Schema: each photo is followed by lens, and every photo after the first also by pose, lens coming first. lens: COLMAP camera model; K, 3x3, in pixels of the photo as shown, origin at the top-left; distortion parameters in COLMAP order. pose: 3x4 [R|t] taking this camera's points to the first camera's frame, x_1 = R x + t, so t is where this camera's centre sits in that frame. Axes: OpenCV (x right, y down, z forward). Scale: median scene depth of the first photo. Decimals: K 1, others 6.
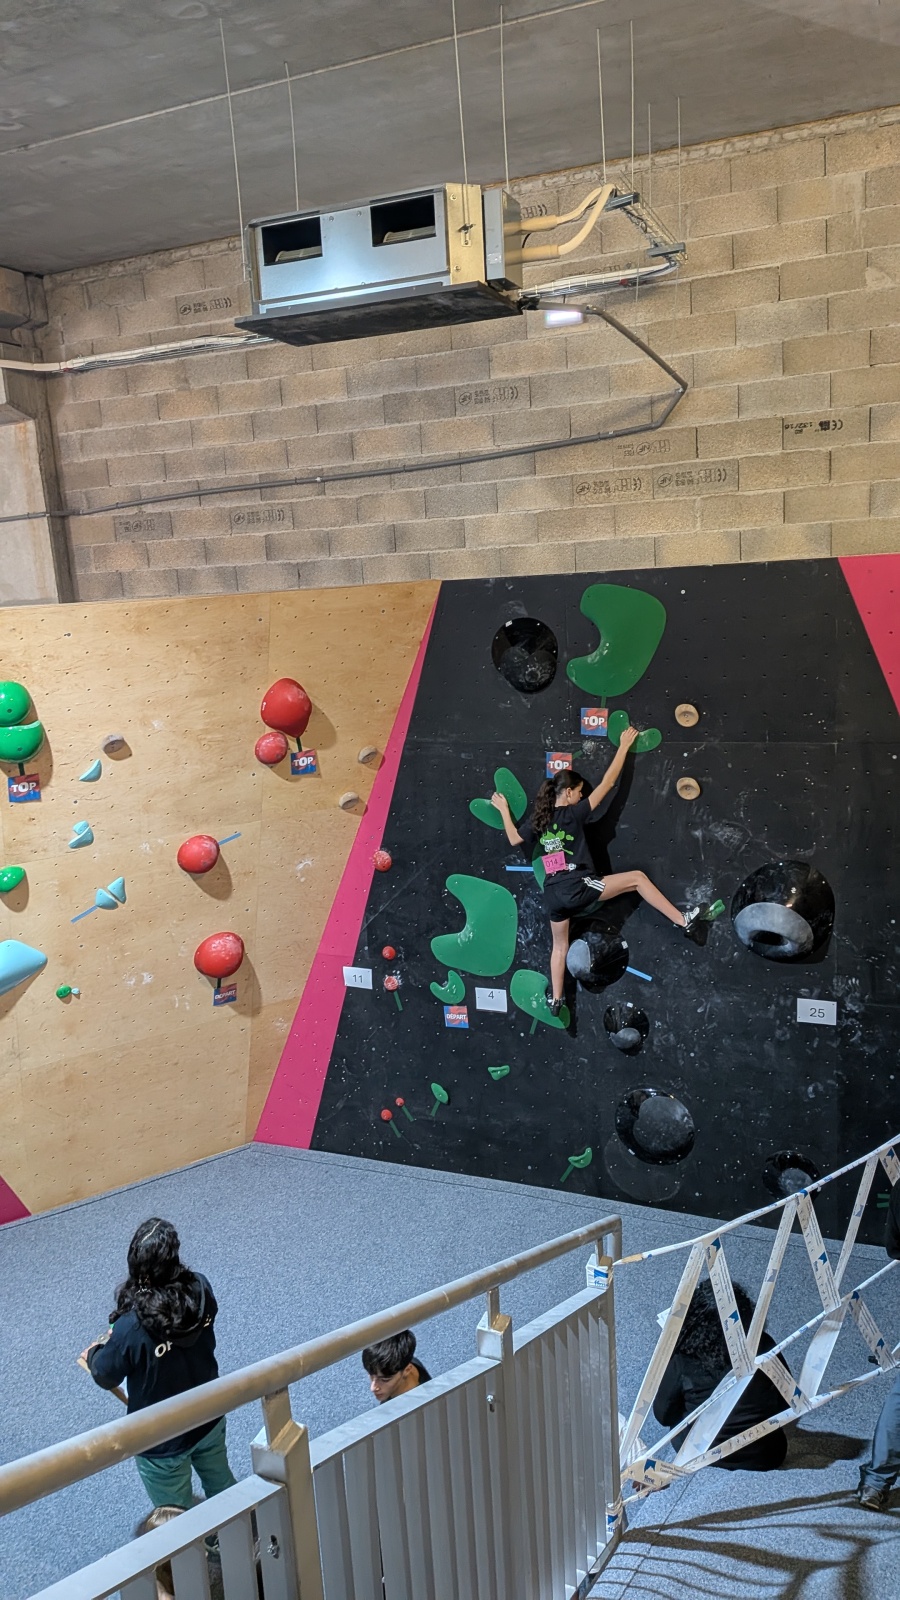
lens RADIAL K [[1126.3, 0, 449.1], [0, 1126.3, 780.1], [0, 0, 1]] dist [0.103432, -0.175454]
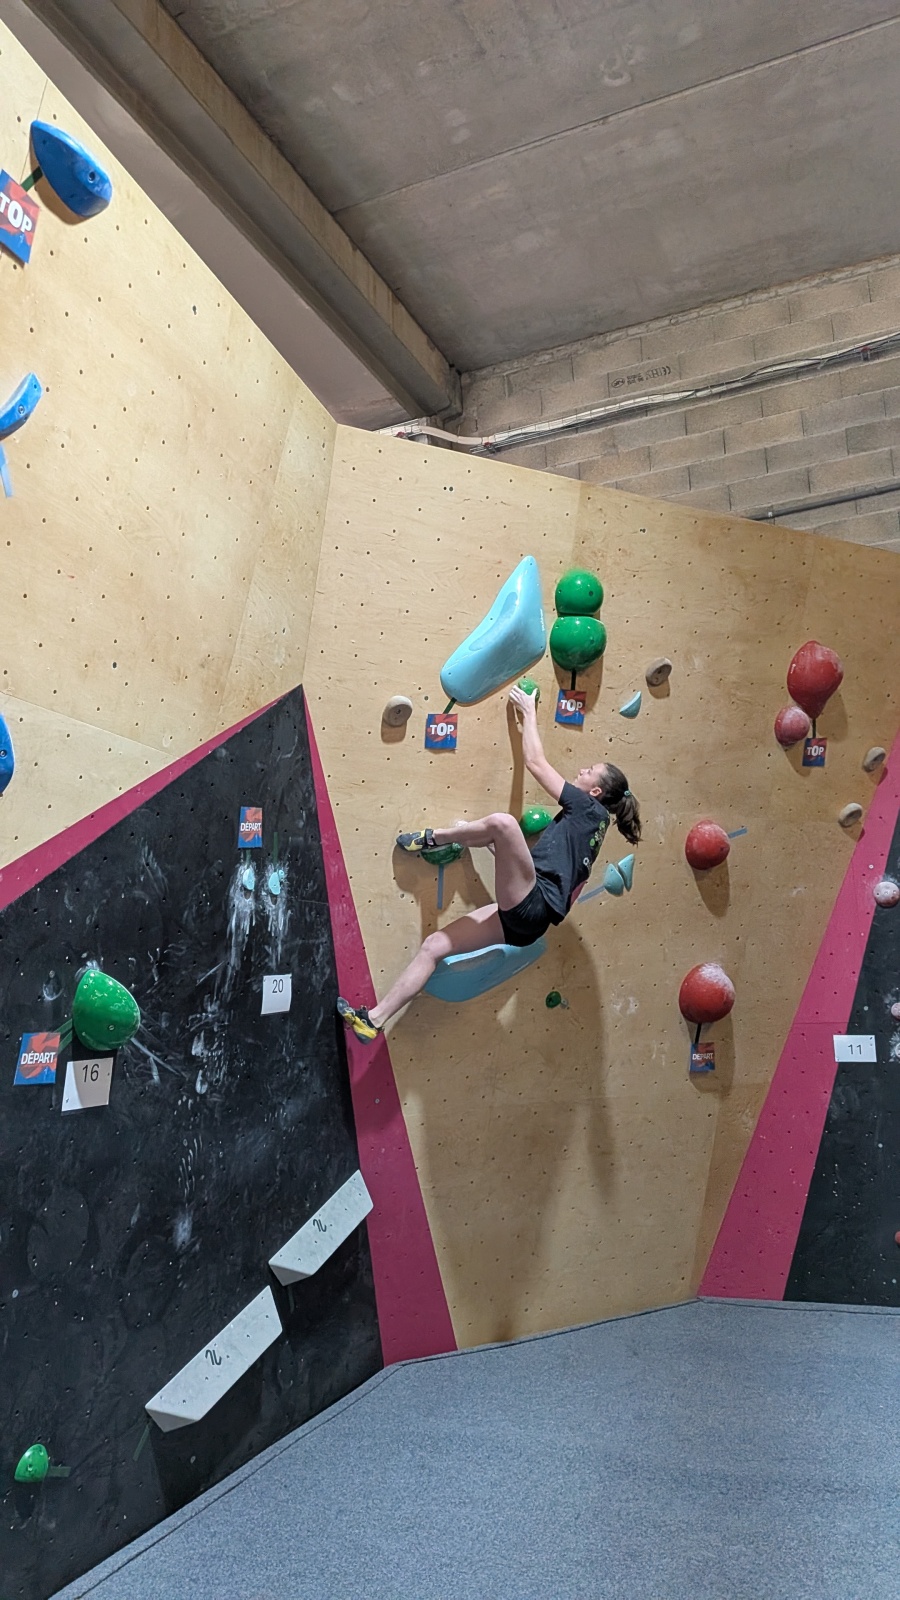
lens RADIAL K [[1140.3, 0, 450.8], [0, 1140.3, 783.9], [0, 0, 1]] dist [0.108481, -0.171073]
pose [[0.999641, 0.018515, -0.019357, -0.376172], [-0.024235, 0.932946, -0.359199, 0.318546], [0.011409, 0.359539, 0.933060, 0.170815]]
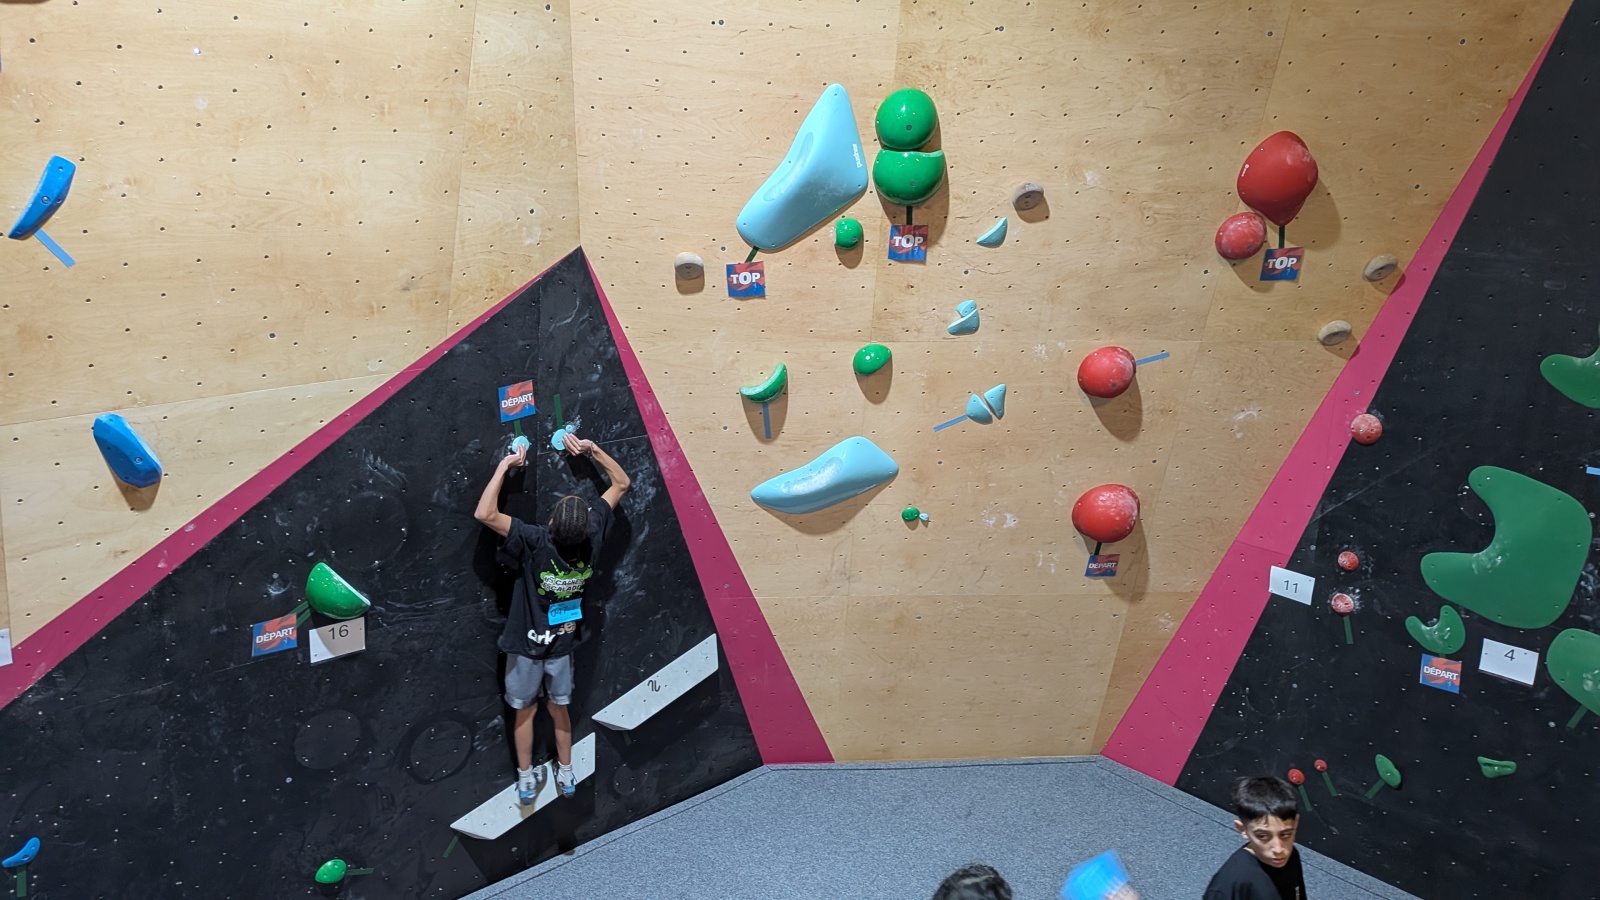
lens RADIAL K [[1136.7, 0, 791.4], [0, 1136.7, 451.8], [0, 0, 1]] dist [0.109654, -0.180829]
pose [[0.893329, 0.179098, -0.412174, -0.081946], [-0.148845, 0.983306, 0.104667, 0.065396], [0.424039, -0.032152, 0.905073, 0.215038]]
